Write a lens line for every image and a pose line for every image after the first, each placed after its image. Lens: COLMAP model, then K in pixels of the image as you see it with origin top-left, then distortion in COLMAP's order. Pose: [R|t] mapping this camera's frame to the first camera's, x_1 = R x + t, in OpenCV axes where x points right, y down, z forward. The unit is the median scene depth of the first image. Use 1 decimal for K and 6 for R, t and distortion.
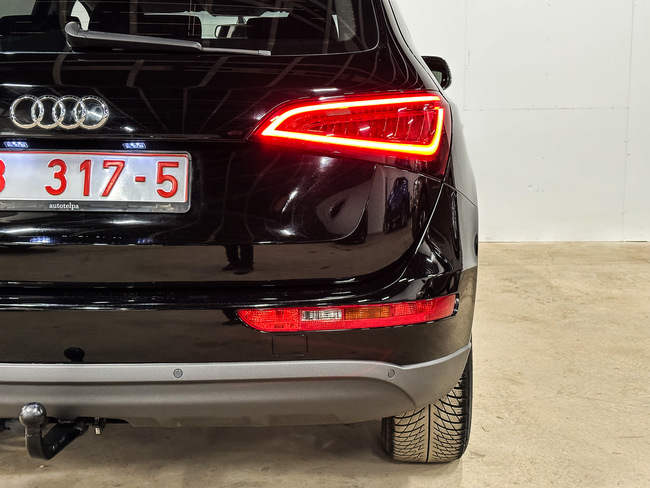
lens RADIAL K [[907.3, 0, 322.8], [0, 907.3, 235.0], [0, 0, 1]] dist [0.164847, 0.000000]
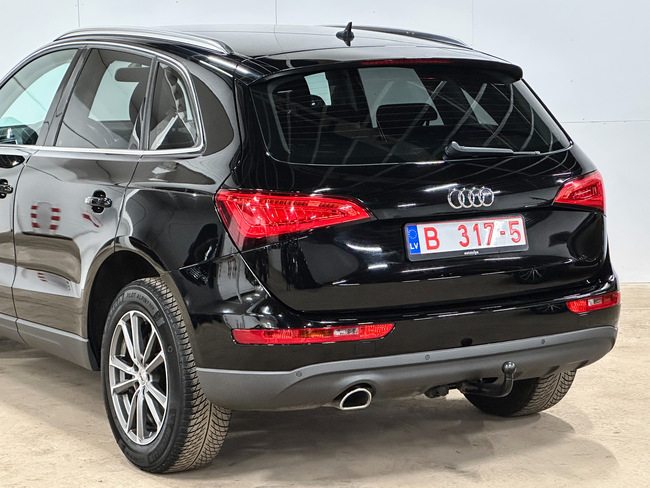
lens RADIAL K [[1671.1, 0, 326.0], [0, 1671.1, 237.4], [0, 0, 1]] dist [0.160522, 0.000000]
pose [[0.822958, -0.079884, 0.562458, -2.207276], [0.088218, 0.996024, 0.012387, -0.119939], [-0.561211, 0.039425, 0.826733, -1.374458]]
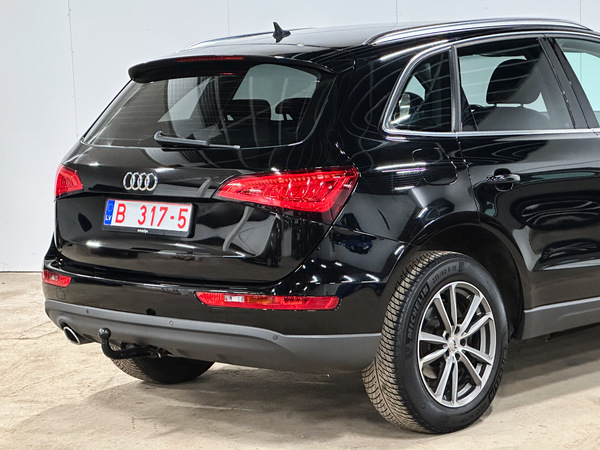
lens RADIAL K [[1573.5, 0, 297.9], [0, 1573.5, 228.5], [0, 0, 1]] dist [0.173116, 0.000000]
pose [[0.742792, 0.042111, -0.668197, 2.089503], [-0.055144, 0.998477, 0.001625, -0.058229], [0.667247, 0.035640, 0.743983, -1.173400]]
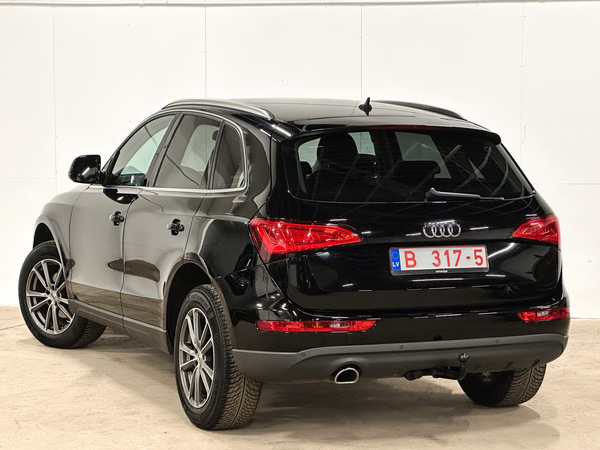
lens RADIAL K [[1542.5, 0, 298.1], [0, 1542.5, 224.4], [0, 0, 1]] dist [0.160522, 0.000000]
pose [[0.891698, -0.030376, 0.451610, -2.272802], [0.055119, 0.997607, -0.041731, -0.007631], [-0.449262, 0.062104, 0.891239, -2.185853]]
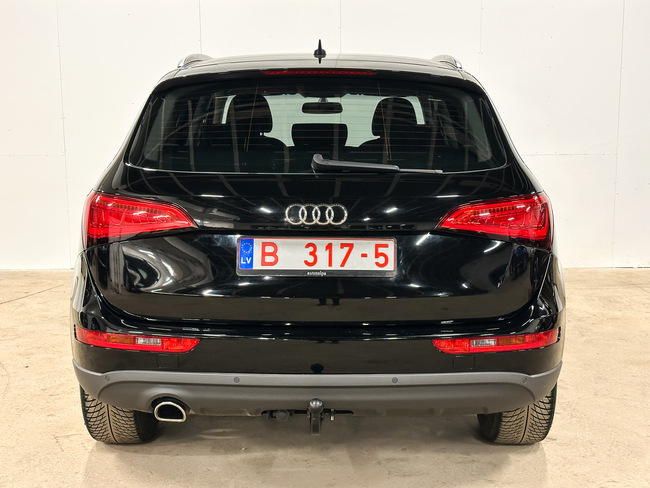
lens RADIAL K [[907.3, 0, 327.2], [0, 907.3, 245.1], [0, 0, 1]] dist [0.164847, 0.000000]
pose [[0.998799, -0.005793, 0.048654, -0.336602], [0.005920, 0.999979, -0.002467, -0.074981], [-0.048639, 0.002752, 0.998813, -0.538415]]
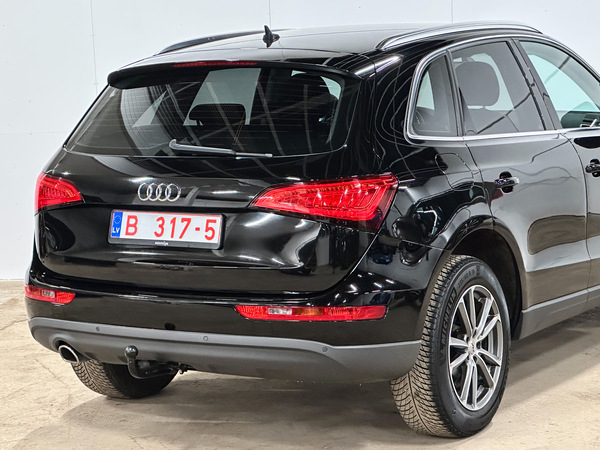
lens RADIAL K [[1573.5, 0, 296.6], [0, 1573.5, 220.4], [0, 0, 1]] dist [0.173116, 0.000000]
pose [[0.865199, 0.023339, -0.500885, 1.490680], [-0.030065, 0.999534, -0.005359, -0.067175], [0.500526, 0.019695, 0.865497, -1.540554]]
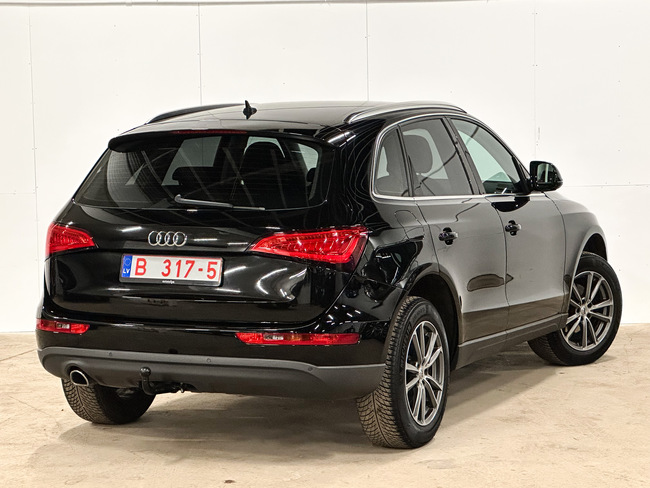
lens RADIAL K [[1704.7, 0, 322.0], [0, 1704.7, 243.4], [0, 0, 1]] dist [0.173116, 0.000000]
pose [[0.918244, 0.016851, -0.395656, 1.614333], [-0.038136, 0.998214, -0.045993, 0.048674], [0.394174, 0.057321, 0.917246, -2.505146]]
